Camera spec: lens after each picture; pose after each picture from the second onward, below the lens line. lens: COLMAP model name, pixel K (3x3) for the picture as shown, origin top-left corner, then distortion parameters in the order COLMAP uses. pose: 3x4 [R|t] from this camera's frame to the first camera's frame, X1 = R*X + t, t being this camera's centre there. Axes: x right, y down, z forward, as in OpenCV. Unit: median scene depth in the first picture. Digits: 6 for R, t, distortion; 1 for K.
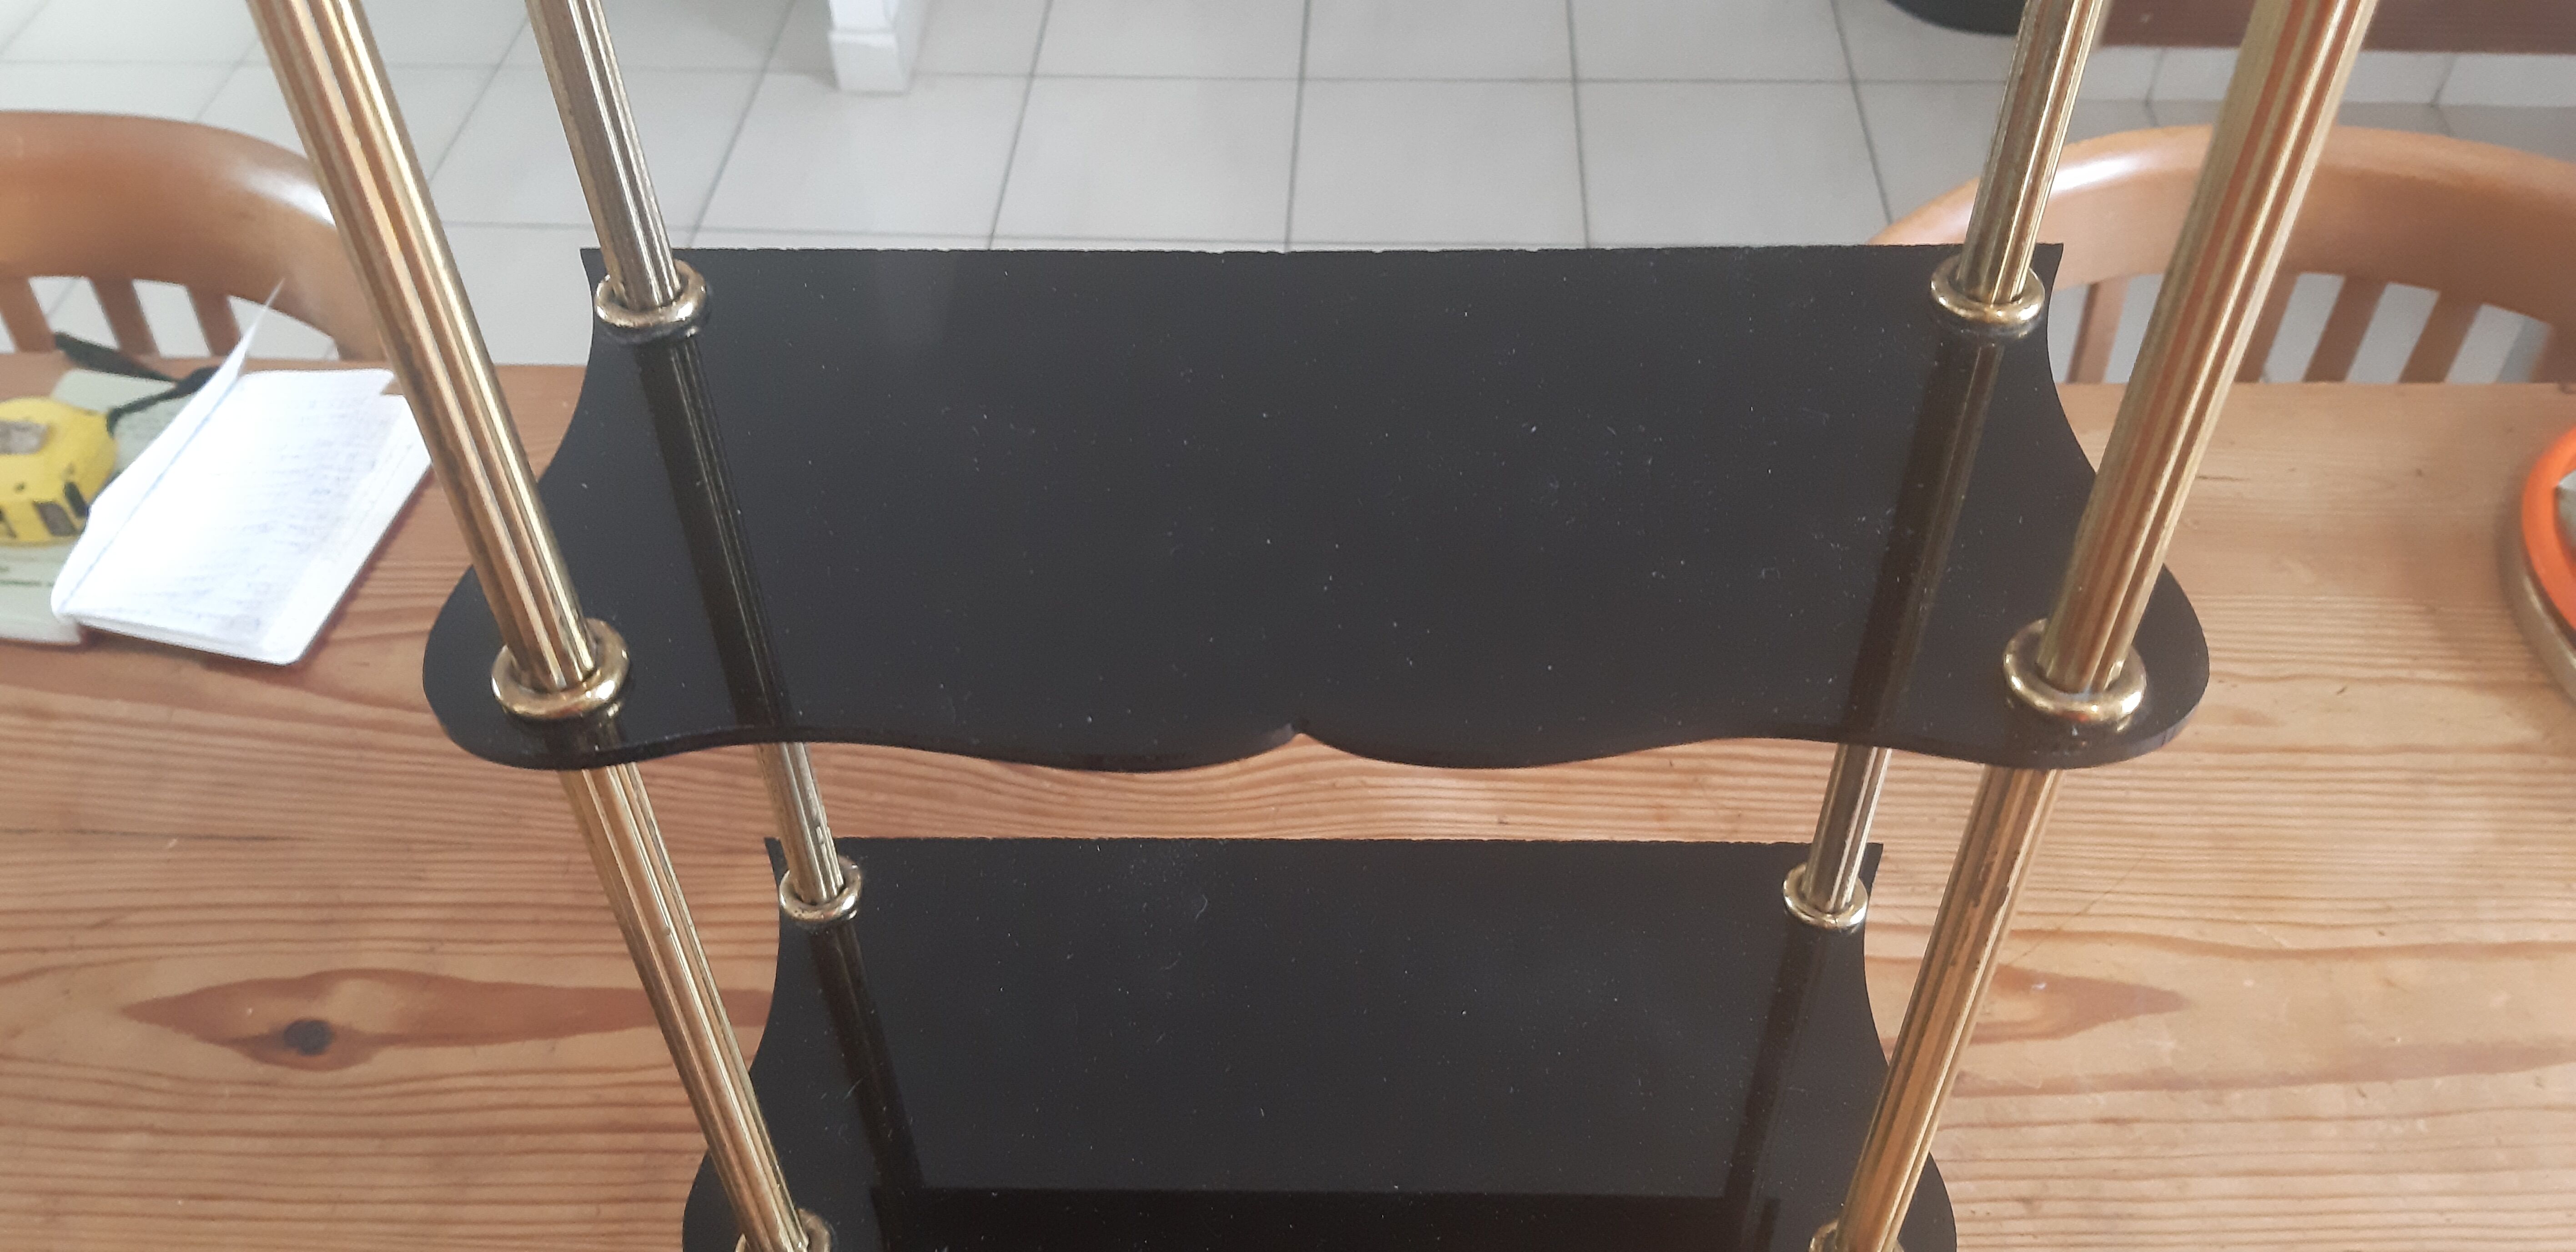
lens RADIAL K [[2062.7, 0, 1240.9], [0, 2062.7, 662.2], [0, 0, 1]] dist [0.047206, -0.094076]
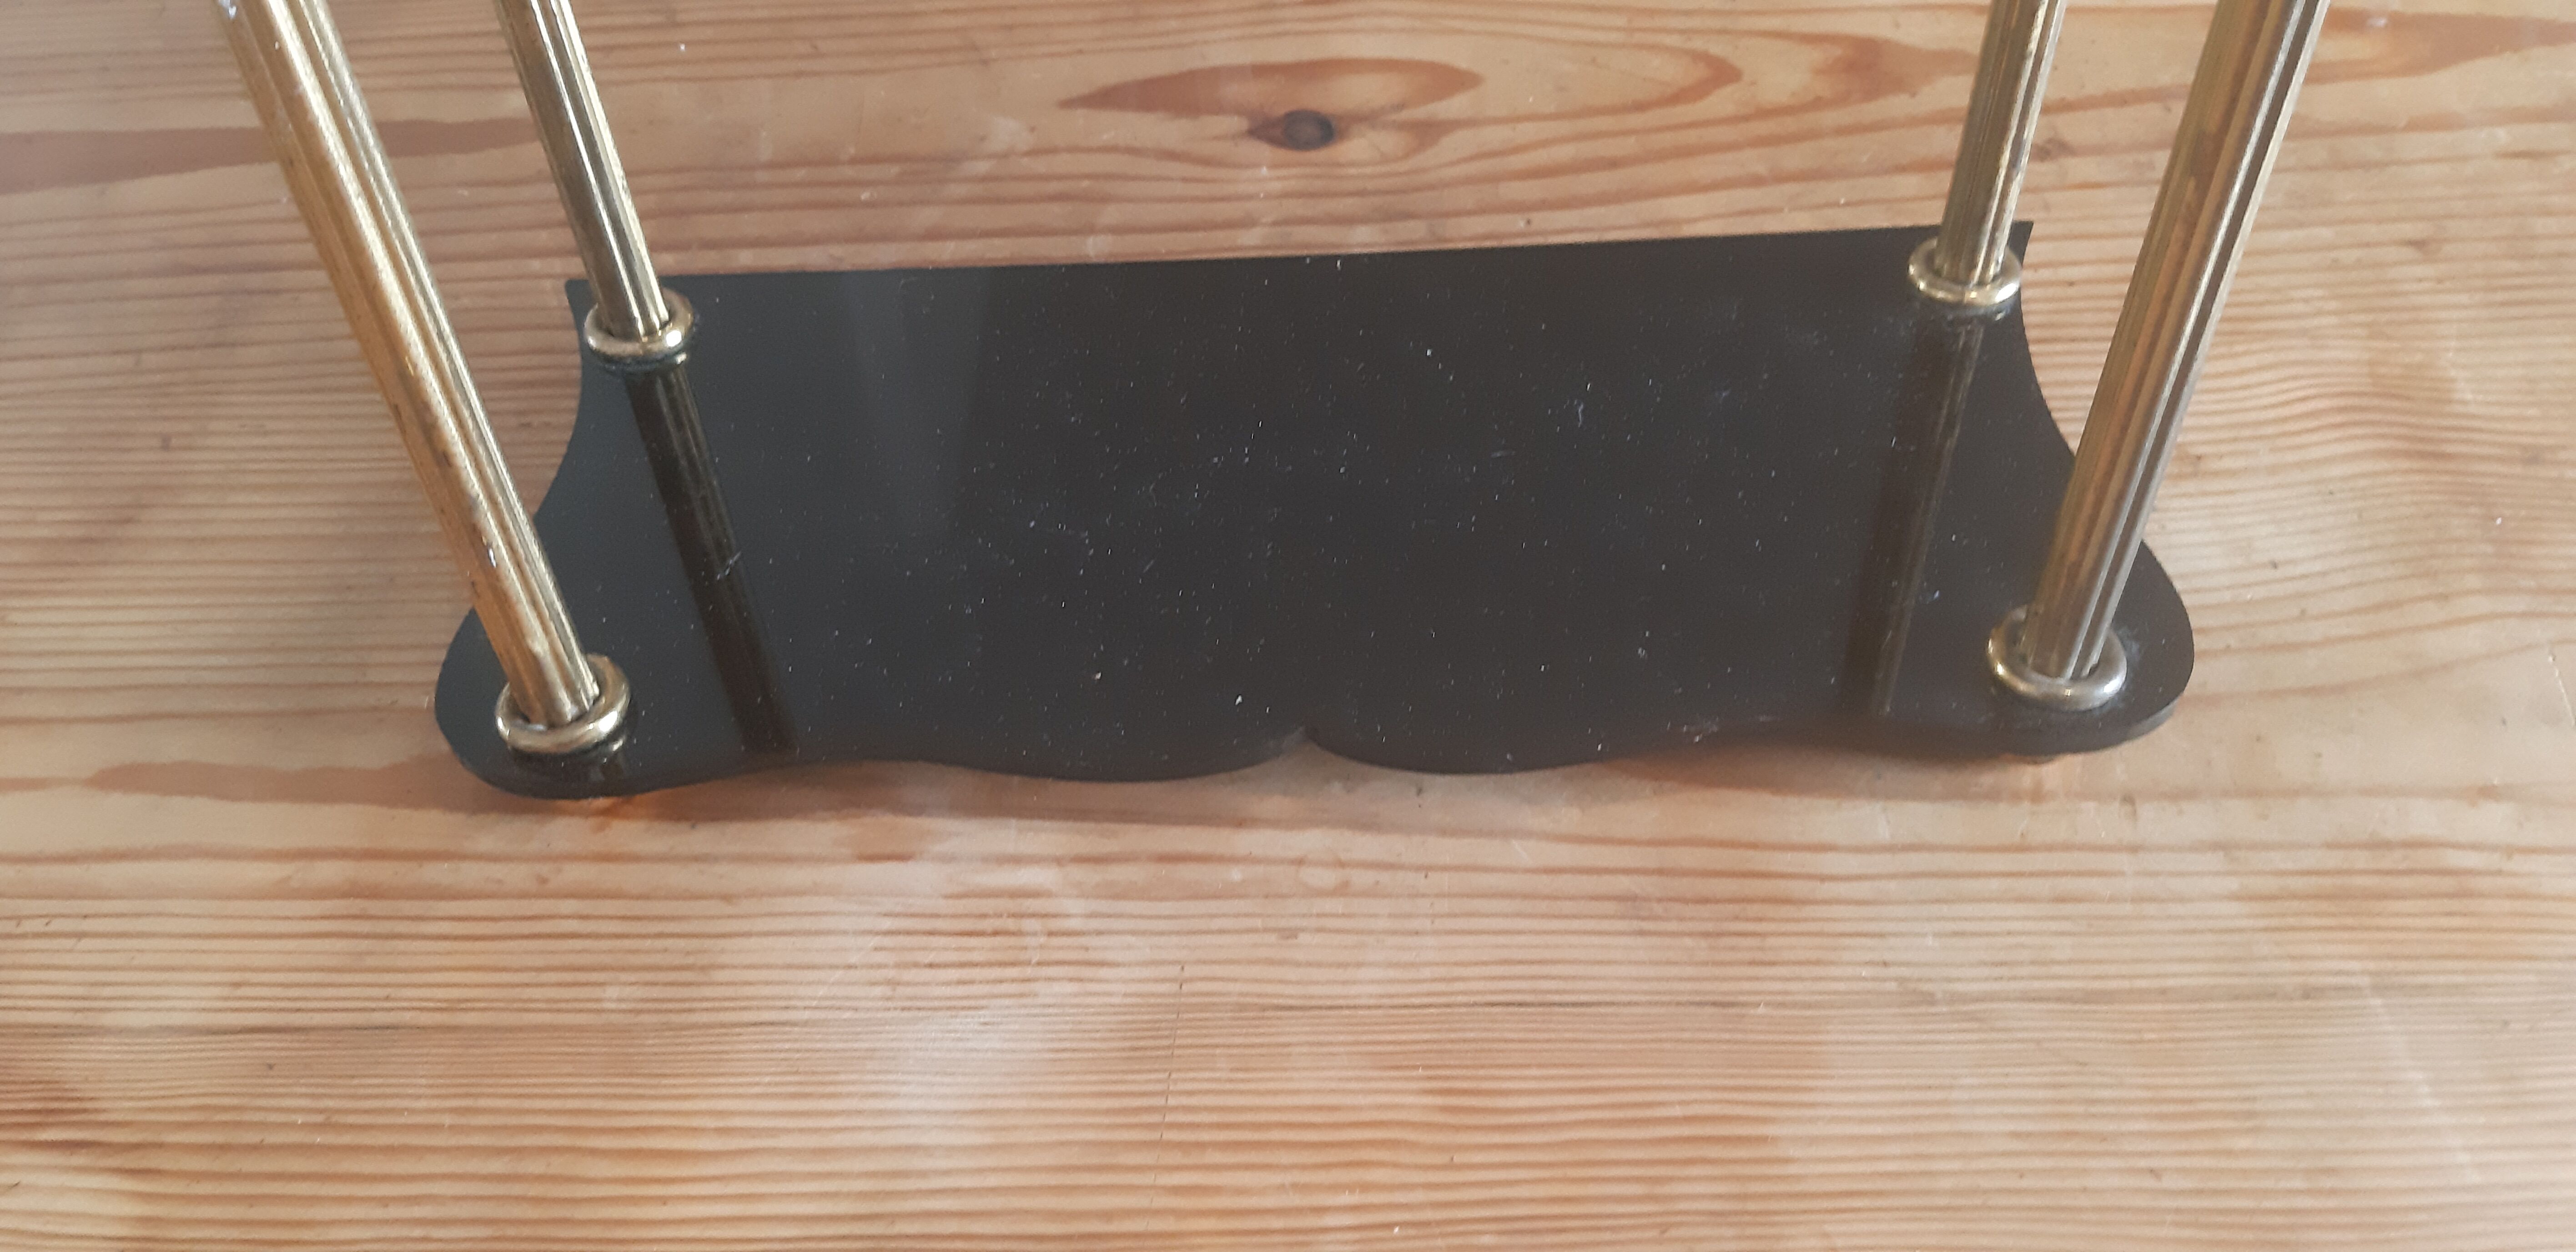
lens RADIAL K [[2062.7, 0, 1274.8], [0, 2062.7, 671.7], [0, 0, 1]] dist [0.047206, -0.094076]
pose [[0.999051, -0.041071, 0.014514, 0.018122], [0.040627, 0.998733, 0.029692, 0.309083], [-0.015715, -0.029074, 0.999454, 0.328007]]
